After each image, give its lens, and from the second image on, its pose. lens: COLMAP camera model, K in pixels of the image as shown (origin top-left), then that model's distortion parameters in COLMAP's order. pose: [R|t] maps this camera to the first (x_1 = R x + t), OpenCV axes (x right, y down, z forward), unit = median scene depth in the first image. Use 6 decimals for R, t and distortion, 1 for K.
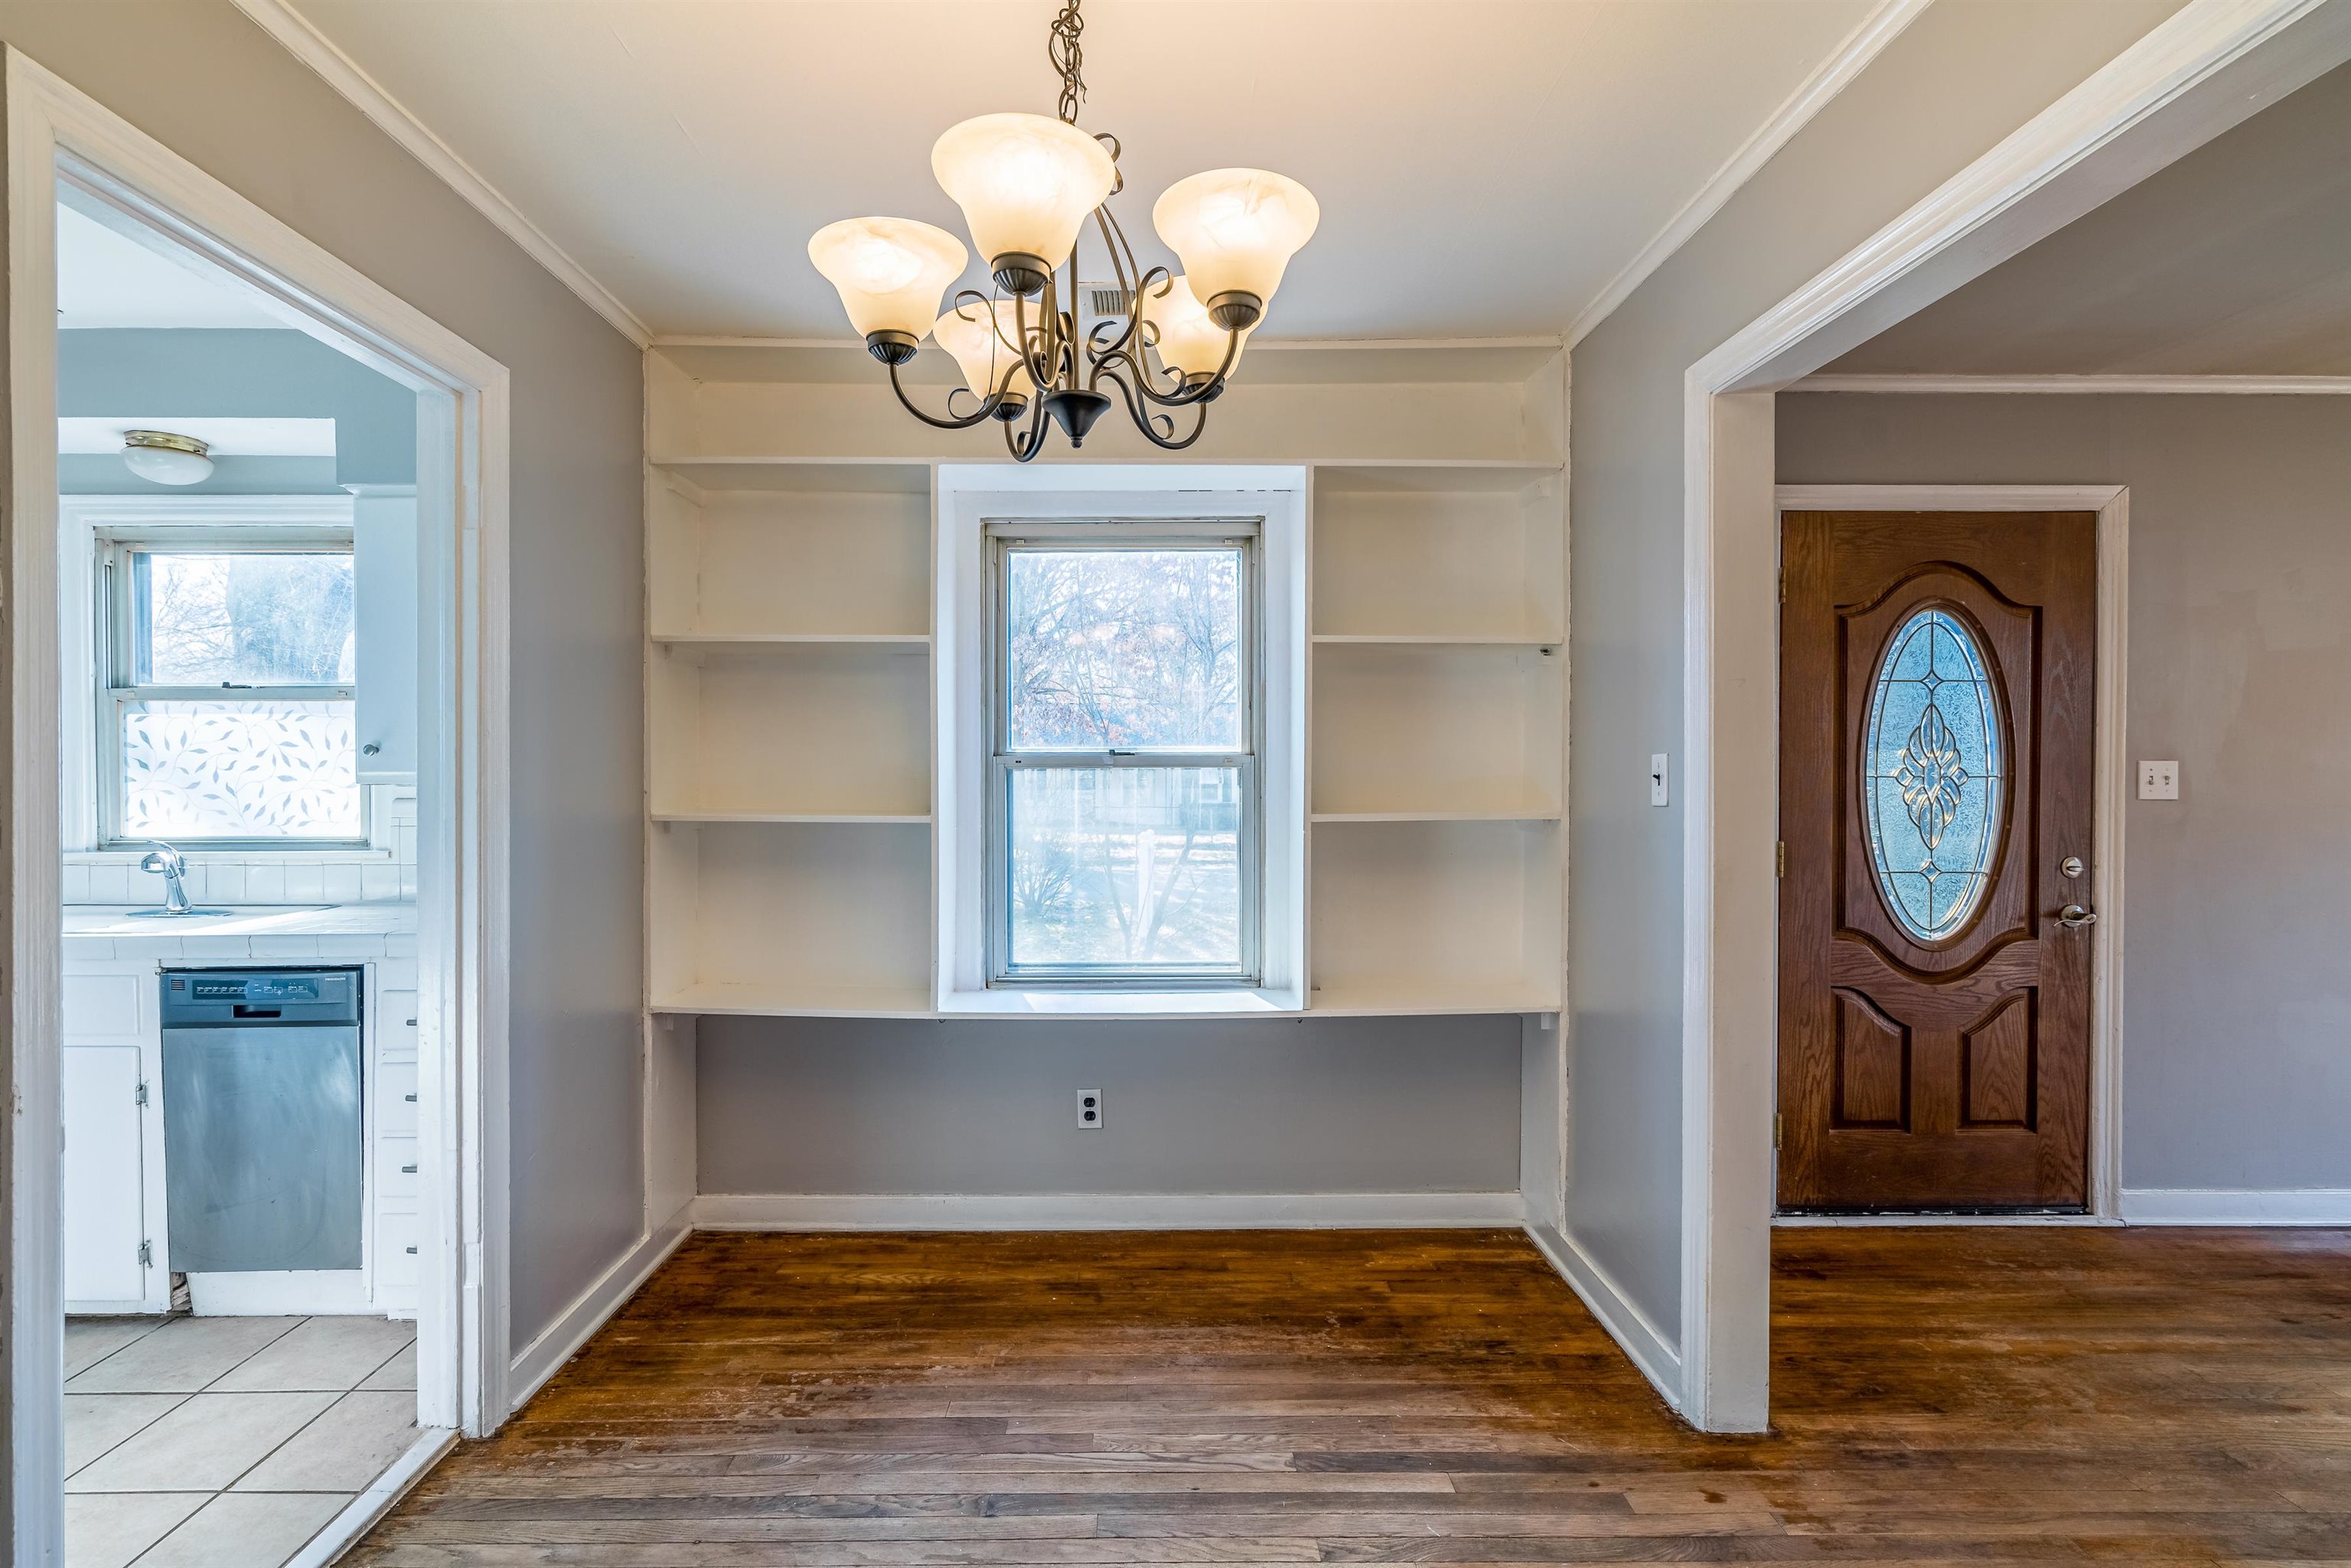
lens RADIAL K [[1071.4, 0, 1160.6], [0, 1071.4, 784.6], [0, 0, 1]] dist [-0.006762, 0.002654]
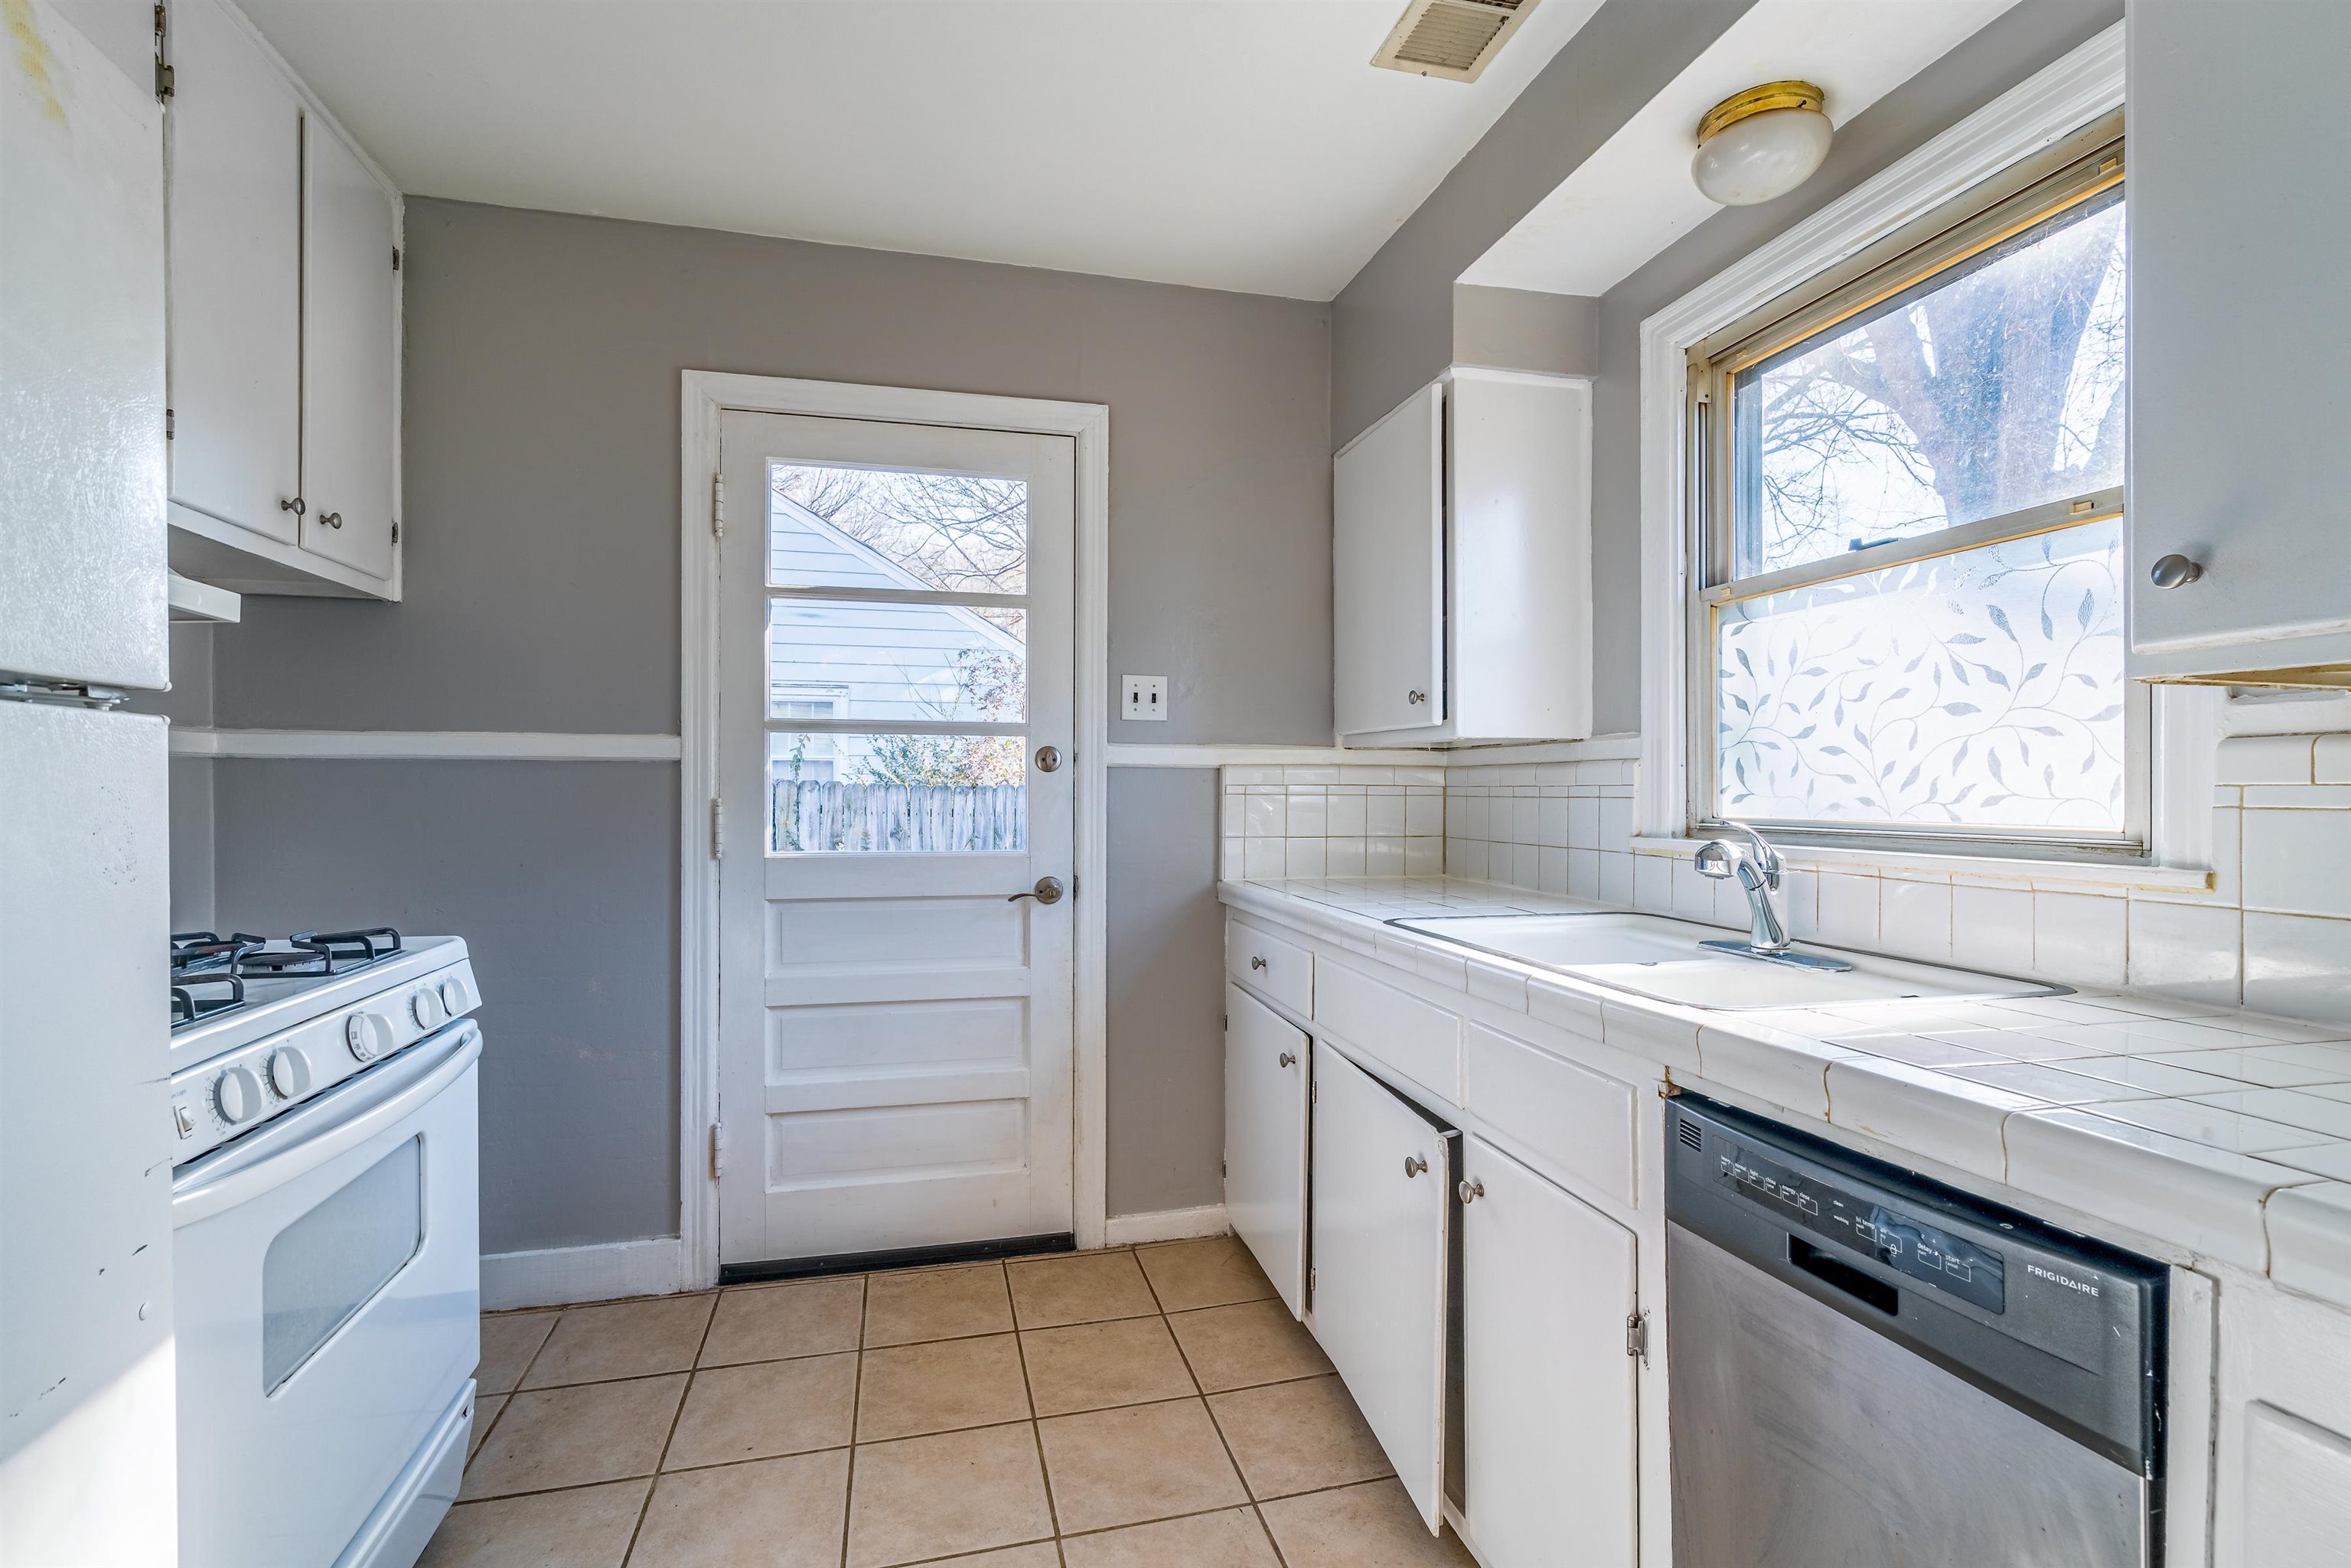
lens RADIAL K [[1071.4, 0, 1139.6], [0, 1071.4, 797.2], [0, 0, 1]] dist [-0.006762, 0.002654]
pose [[0.202625, 0.007630, -0.979227, -0.428066], [-0.008274, 0.999947, 0.006079, 0.036850], [0.979221, 0.006870, 0.202678, 0.549854]]
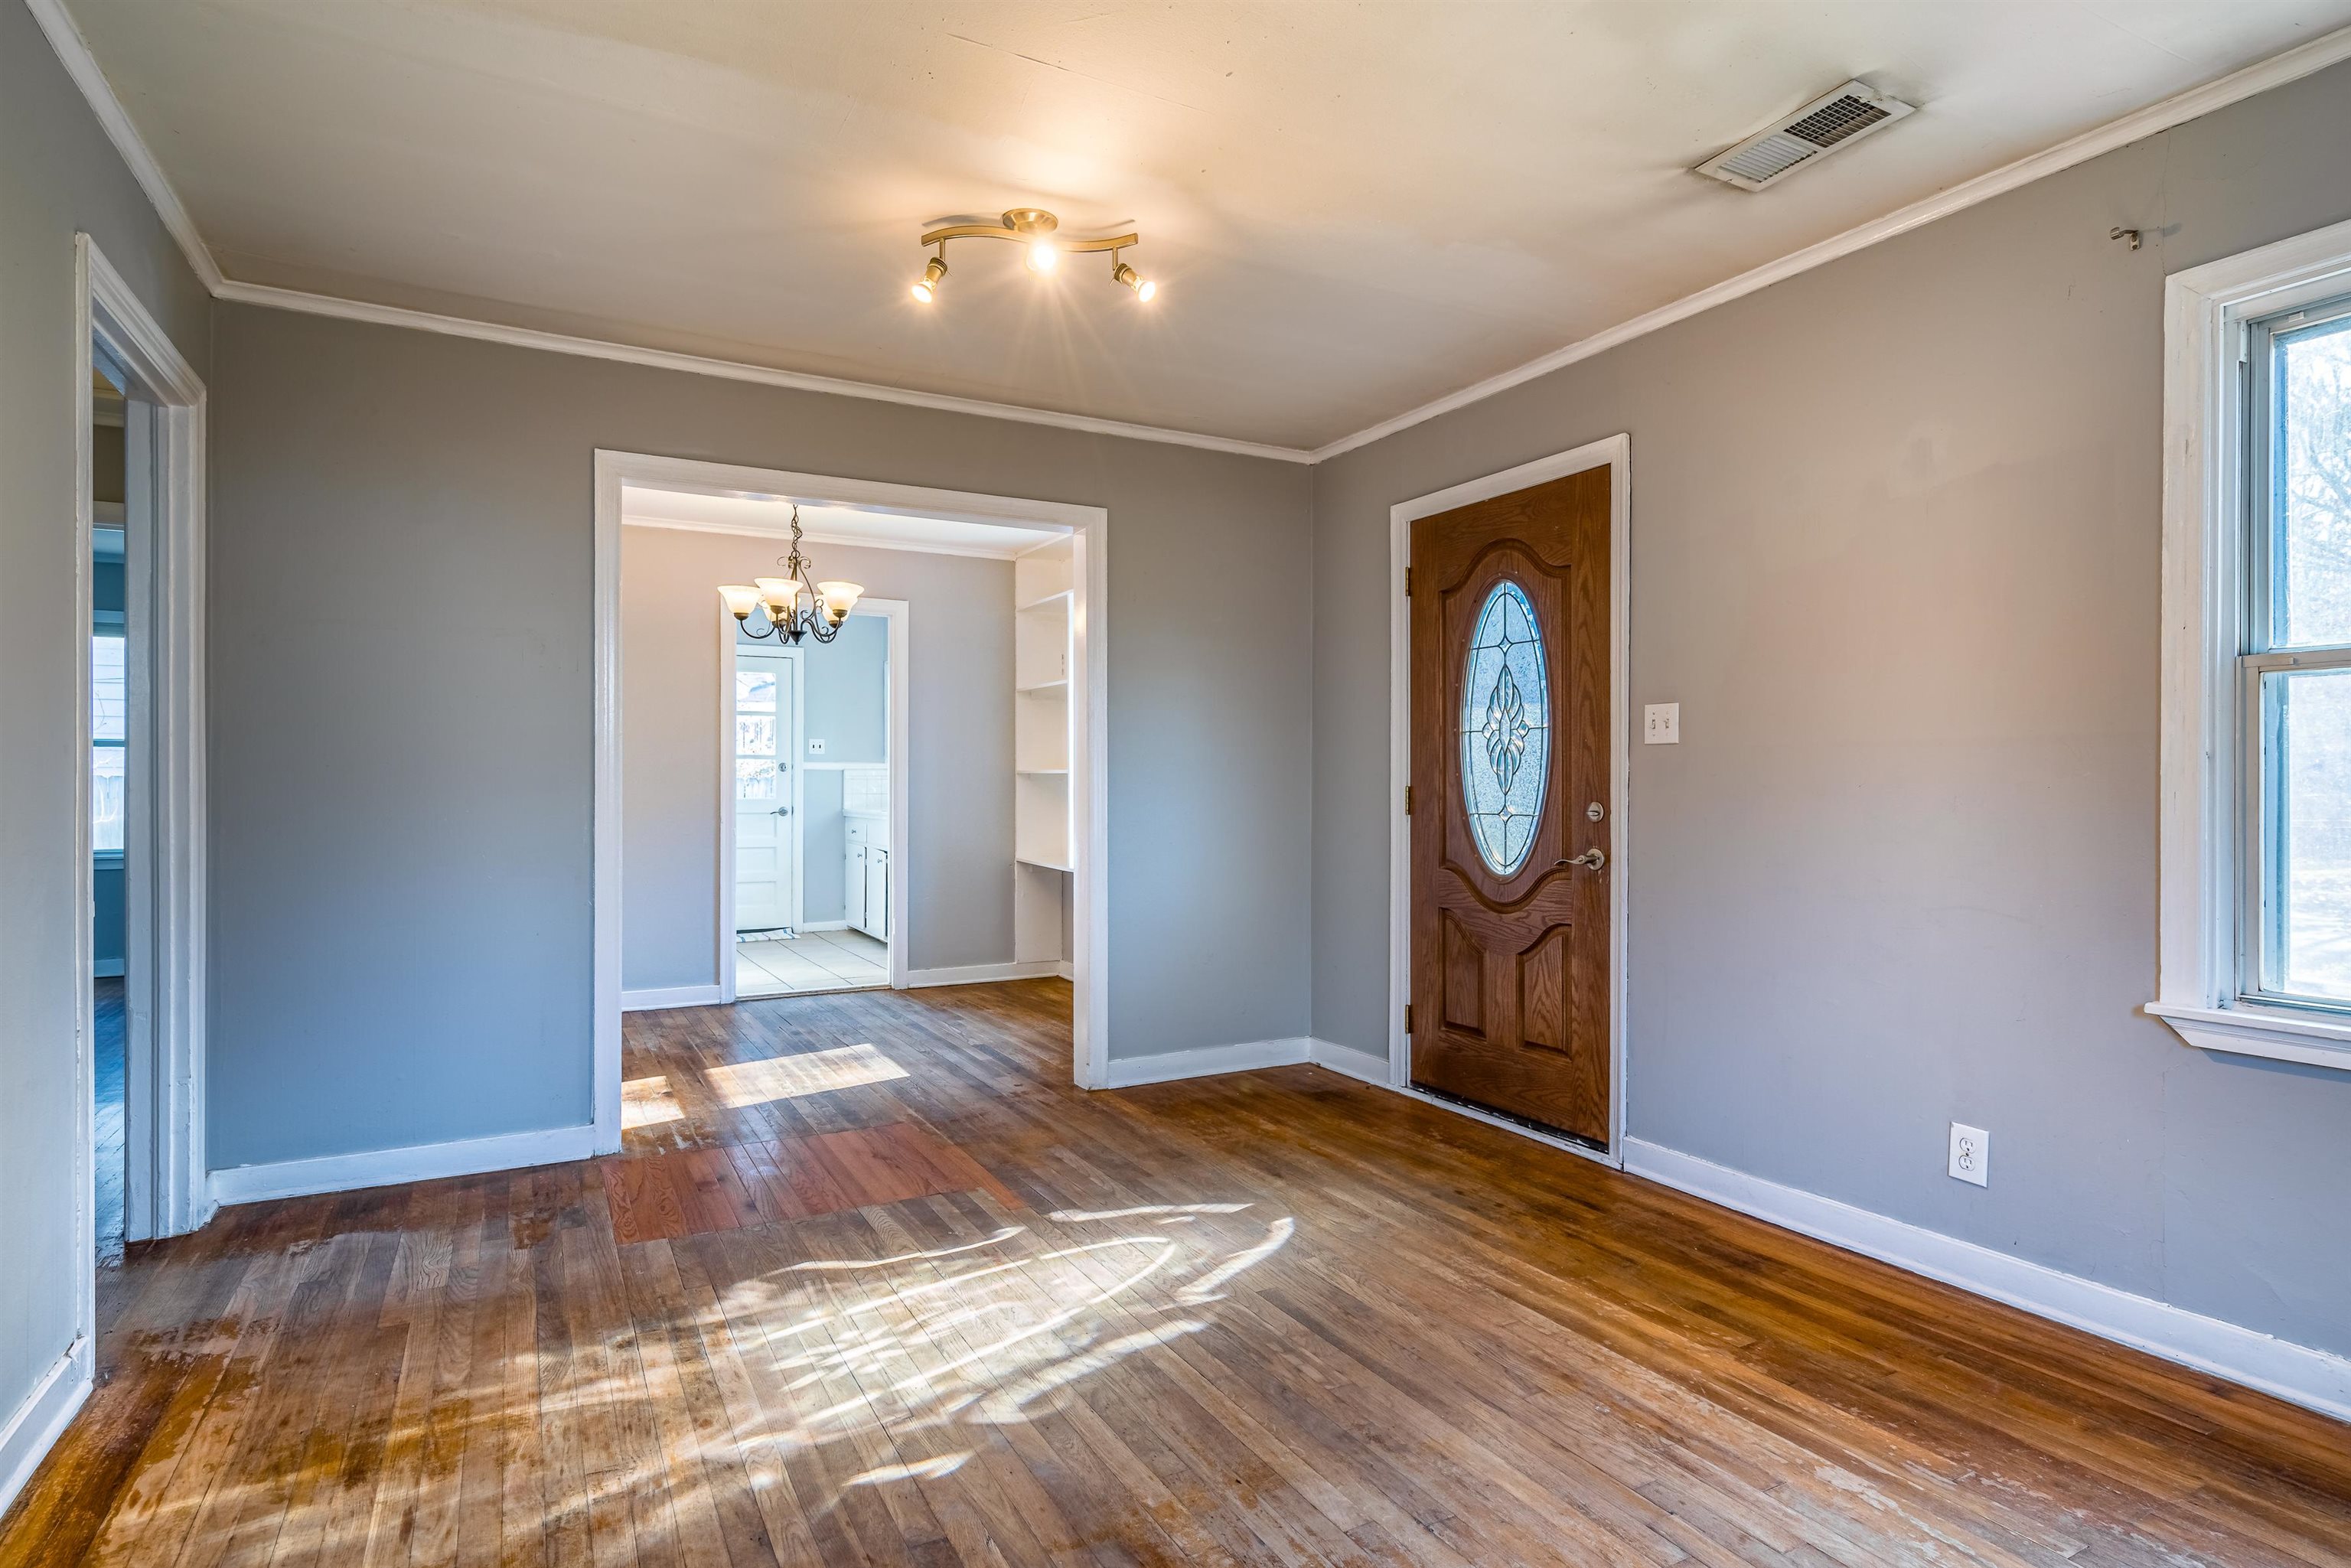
lens RADIAL K [[1208.0, 0, 1194.6], [0, 1208.0, 781.5], [0, 0, 1]] dist [0.000032, 0.000669]
pose [[0.489978, -0.002926, -0.871730, 1.700302], [-0.006738, 0.999952, -0.007144, 0.059951], [0.871709, 0.009374, 0.489935, 0.092326]]
